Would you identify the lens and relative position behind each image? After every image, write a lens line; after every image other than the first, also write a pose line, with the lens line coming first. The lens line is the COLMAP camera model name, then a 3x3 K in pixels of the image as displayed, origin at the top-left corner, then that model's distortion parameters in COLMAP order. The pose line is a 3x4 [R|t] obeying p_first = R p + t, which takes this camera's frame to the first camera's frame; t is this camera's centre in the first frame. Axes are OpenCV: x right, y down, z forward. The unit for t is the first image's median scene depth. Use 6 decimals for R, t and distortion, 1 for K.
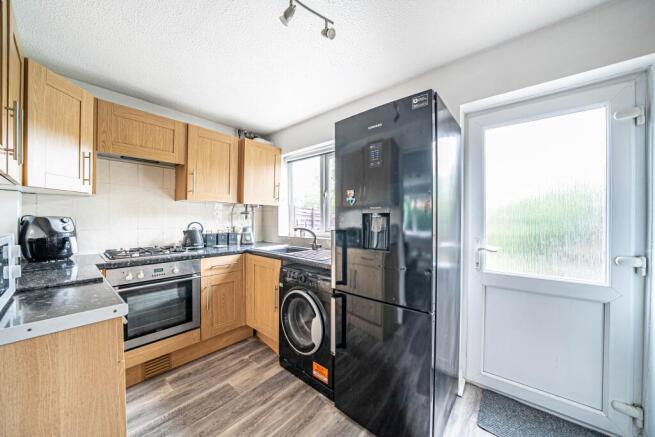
lens RADIAL K [[232.2, 0, 327.5], [0, 232.2, 218.5], [0, 0, 1]] dist [-0.002488, -0.000185]
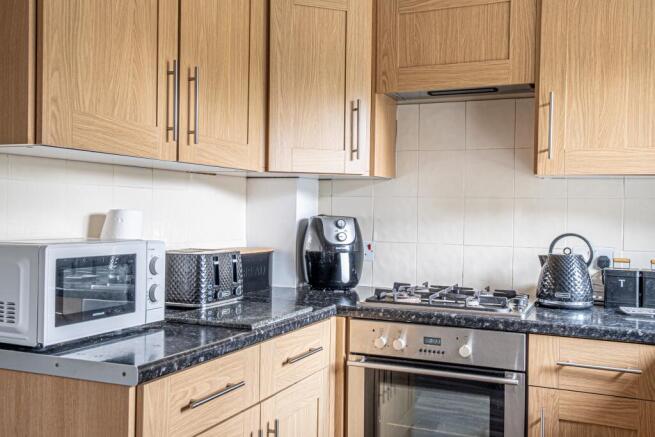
lens RADIAL K [[655.8, 0, 327.5], [0, 655.8, 218.5], [0, 0, 1]] dist [0.032238, 0.009122]
pose [[0.298171, 0.007418, -0.954484, 0.363382], [-0.013542, 0.999902, 0.003540, -0.008739], [0.954416, 0.011870, 0.298242, 0.405600]]
